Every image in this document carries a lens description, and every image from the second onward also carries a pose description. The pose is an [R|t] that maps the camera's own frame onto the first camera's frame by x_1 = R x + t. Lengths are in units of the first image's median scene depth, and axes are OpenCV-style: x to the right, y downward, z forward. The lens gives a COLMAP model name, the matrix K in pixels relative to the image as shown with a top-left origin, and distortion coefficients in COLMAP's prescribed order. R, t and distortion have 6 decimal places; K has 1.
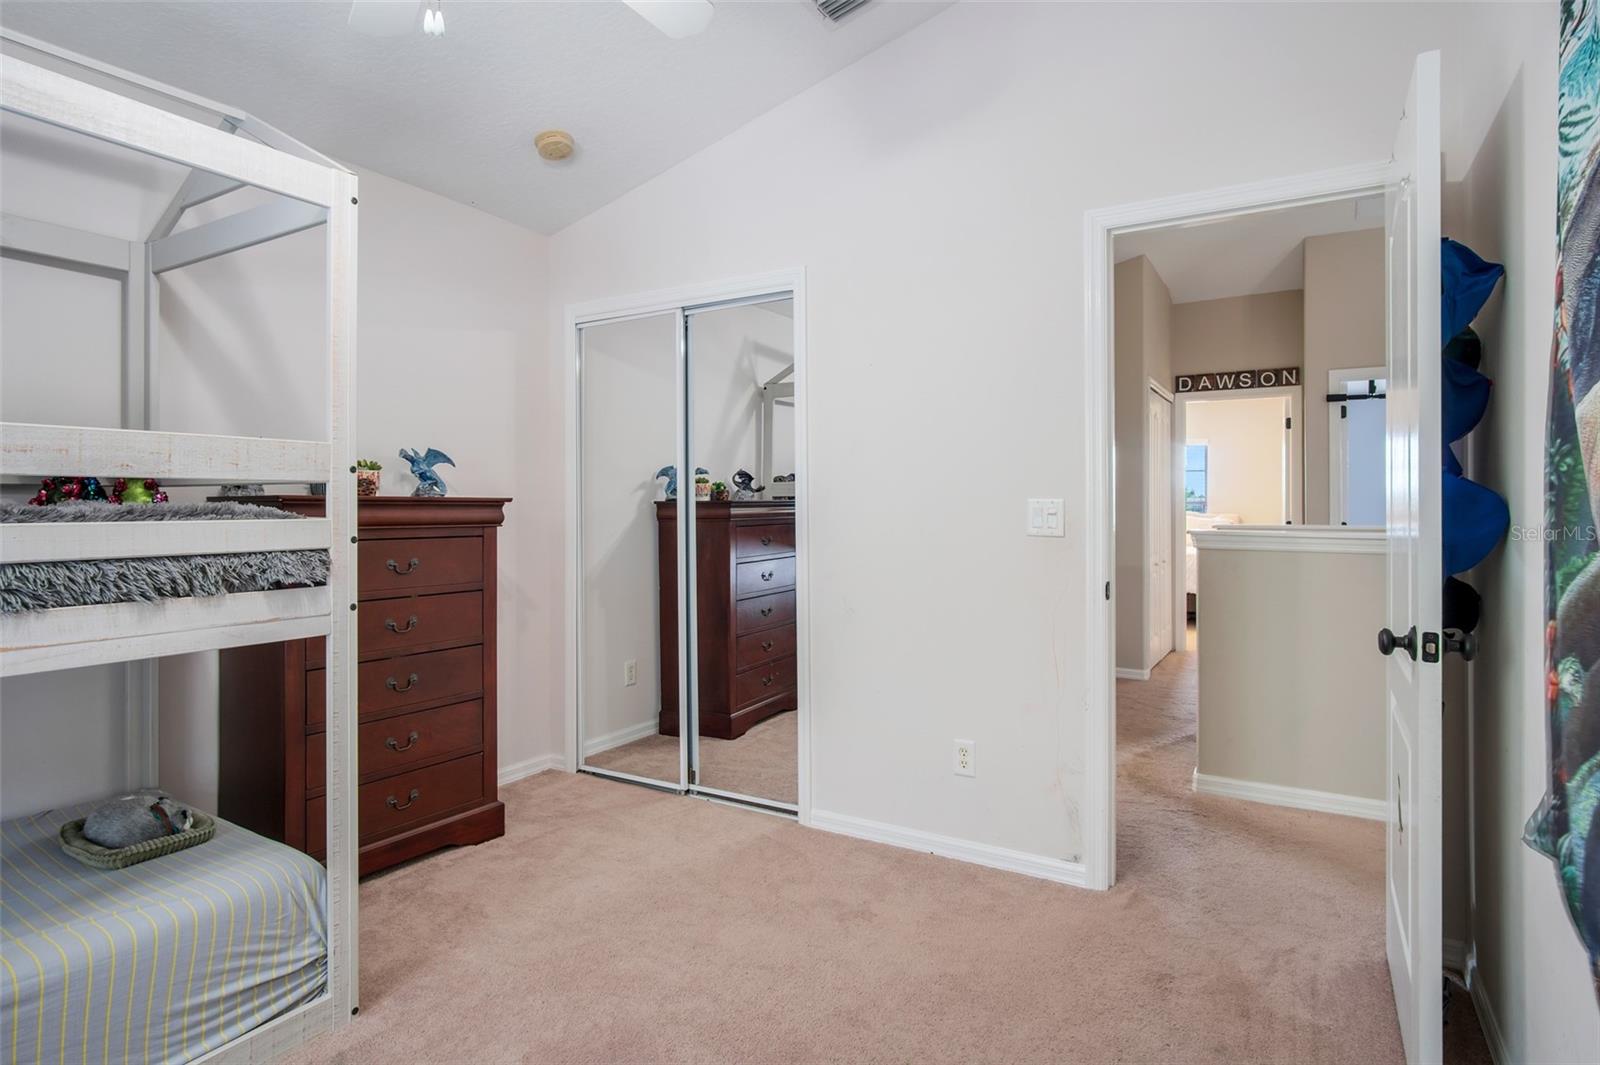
lens RADIAL K [[860.9, 0, 799.1], [0, 860.9, 522.7], [0, 0, 1]] dist [-0.024078, 0.006753]
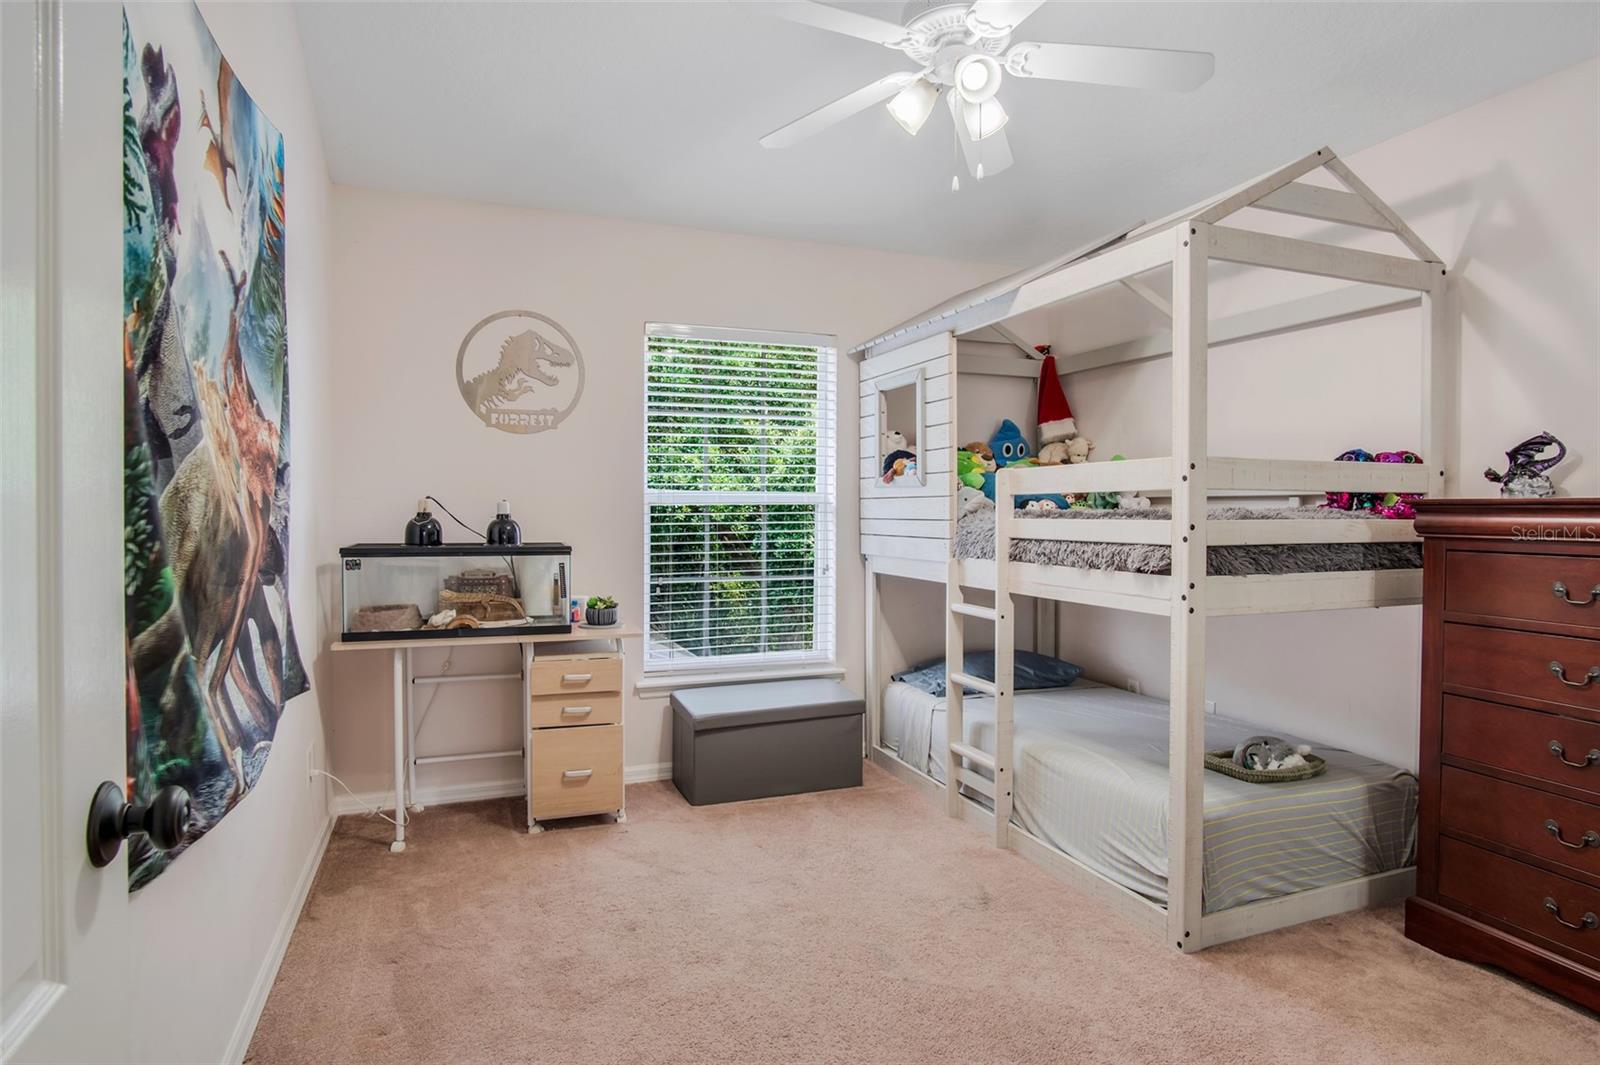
lens RADIAL K [[860.9, 0, 798.8], [0, 860.9, 526.2], [0, 0, 1]] dist [-0.024078, 0.006753]
pose [[-0.618802, 0.015786, -0.785389, 0.782047], [-0.015766, 0.999347, 0.032509, -0.030587], [0.785389, 0.032499, -0.618149, 1.434498]]
